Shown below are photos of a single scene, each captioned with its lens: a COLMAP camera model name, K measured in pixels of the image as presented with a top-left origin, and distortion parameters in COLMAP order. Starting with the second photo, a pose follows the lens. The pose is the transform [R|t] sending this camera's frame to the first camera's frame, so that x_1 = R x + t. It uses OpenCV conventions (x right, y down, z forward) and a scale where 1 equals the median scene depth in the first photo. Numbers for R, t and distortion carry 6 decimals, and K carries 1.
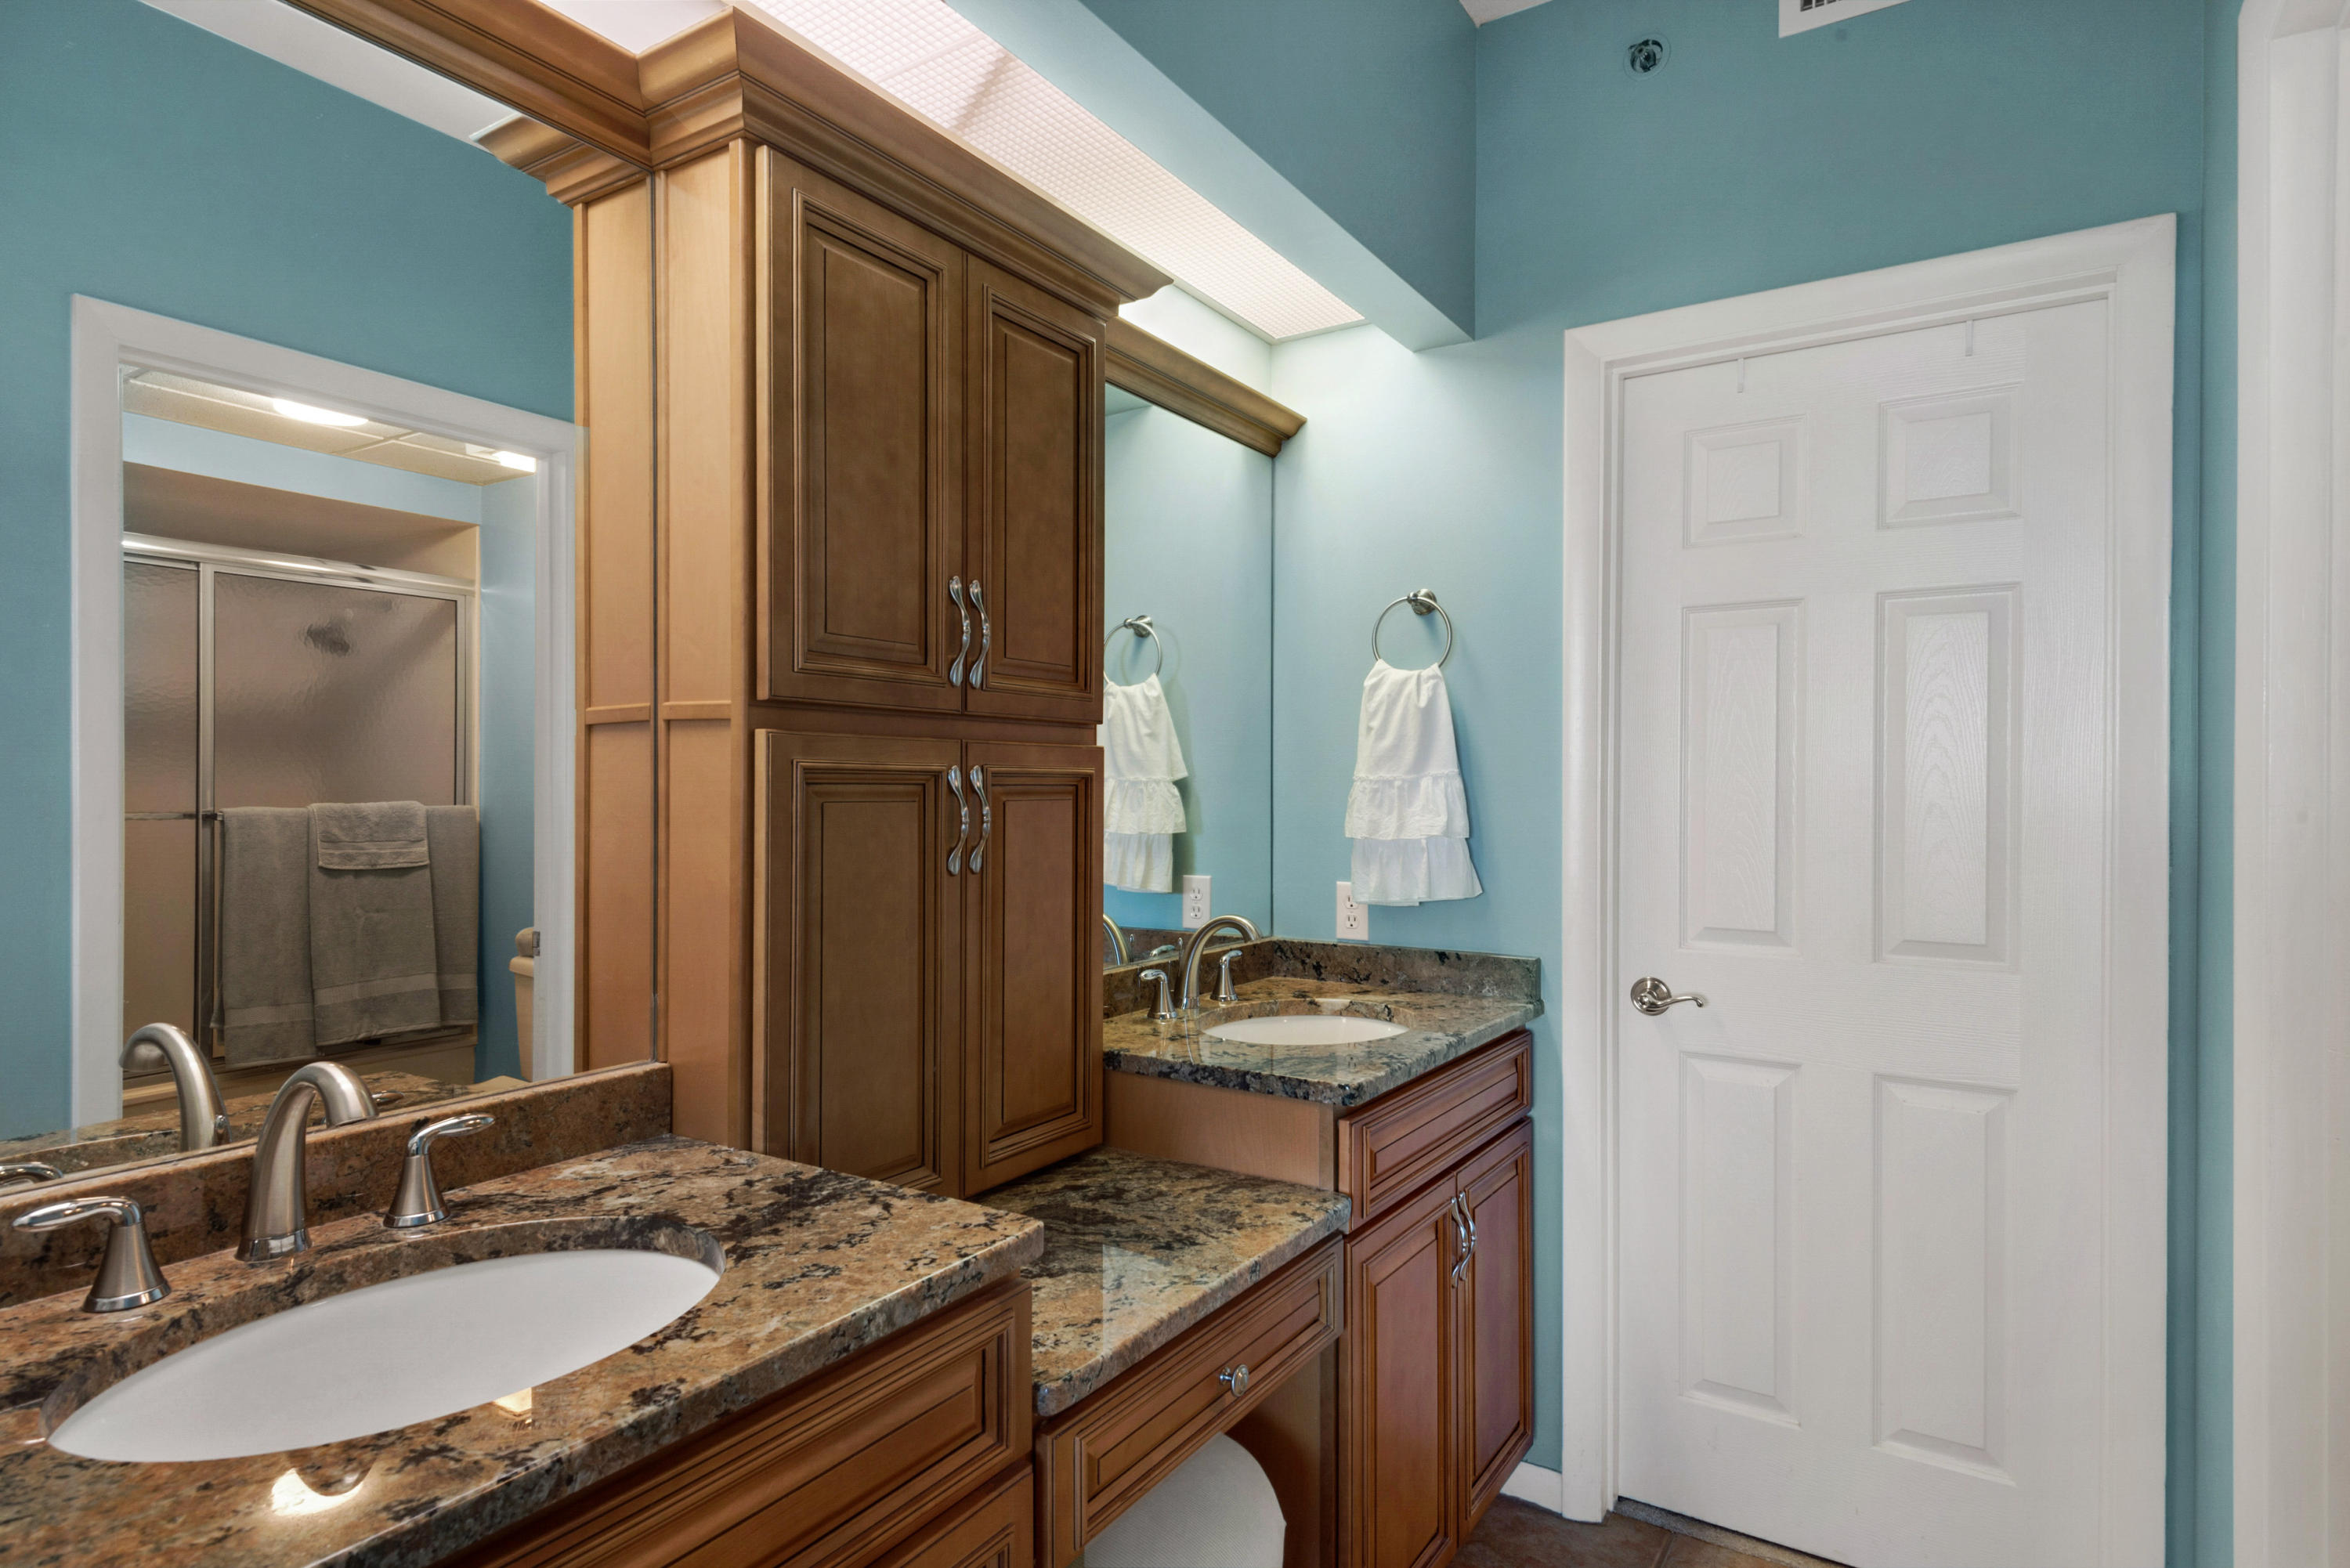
lens RADIAL K [[1224.3, 0, 1197.3], [0, 1224.3, 786.3], [0, 0, 1]] dist [0.036512, -0.009623]
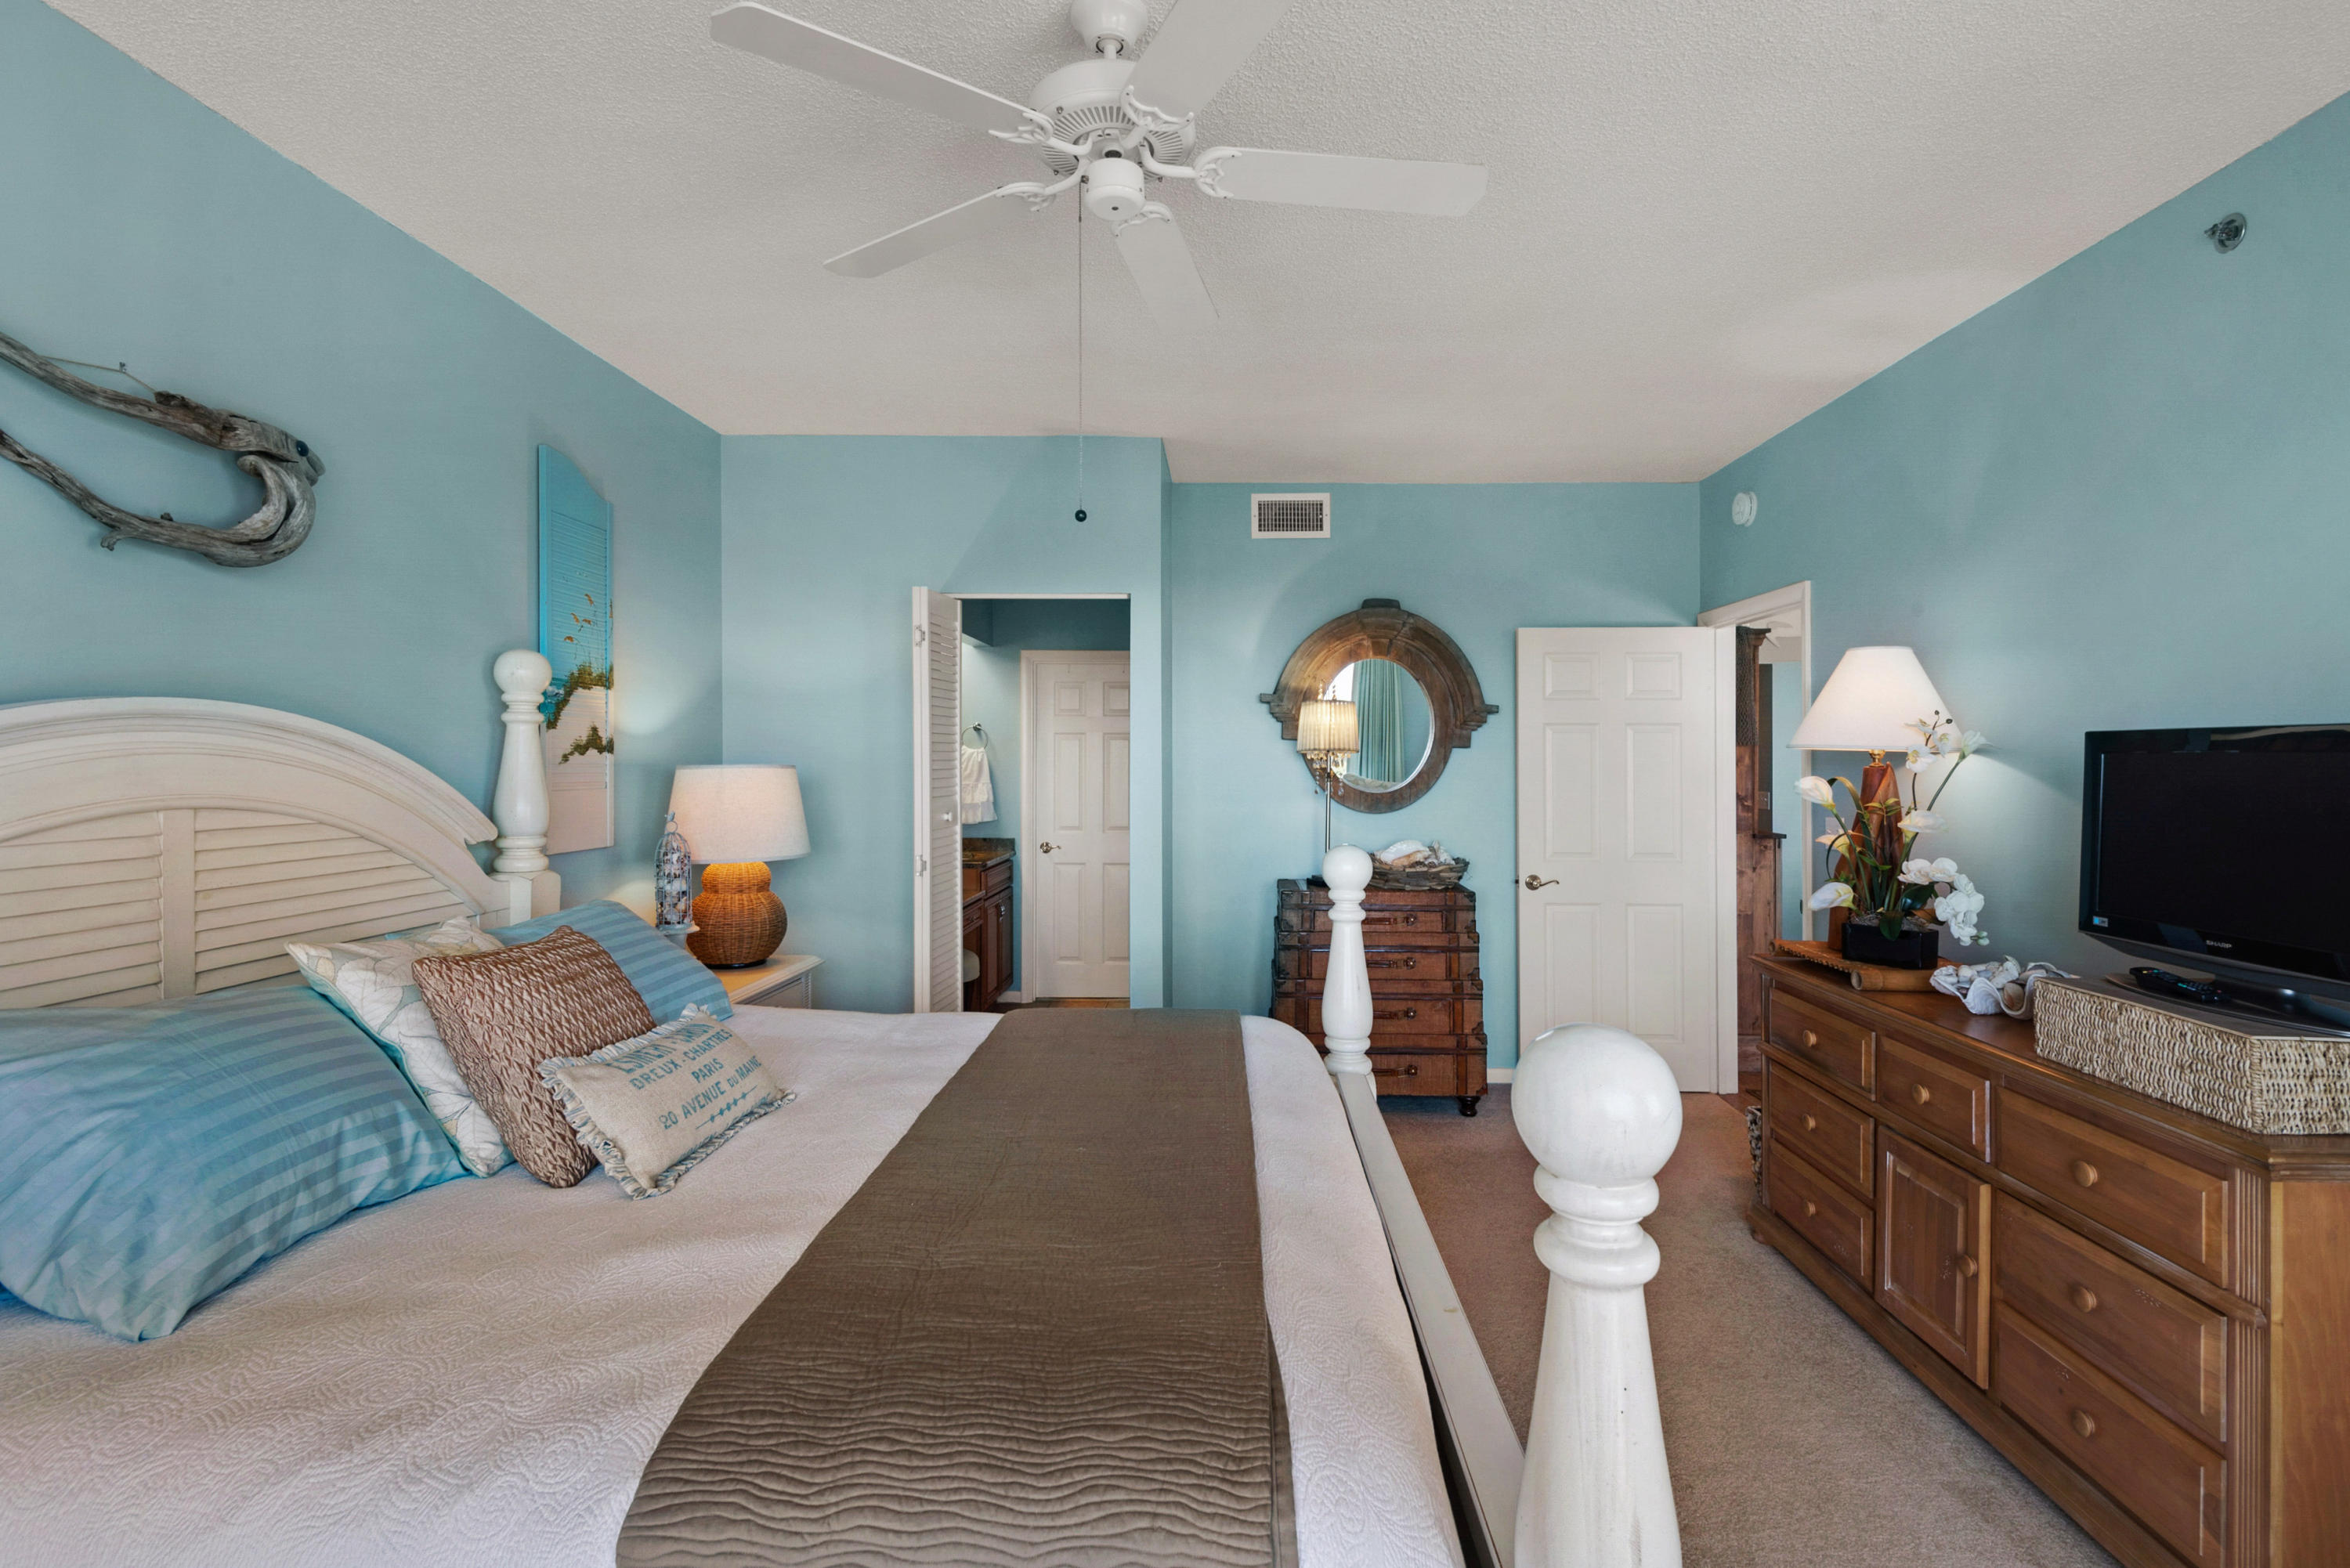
lens RADIAL K [[1103.6, 0, 1161.2], [0, 1103.6, 759.9], [0, 0, 1]] dist [0.000901, -0.005135]
pose [[0.873567, 0.004975, 0.486678, -0.819662], [-0.003445, 0.999986, -0.004038, -0.060367], [-0.486691, 0.001851, 0.873572, -1.780971]]
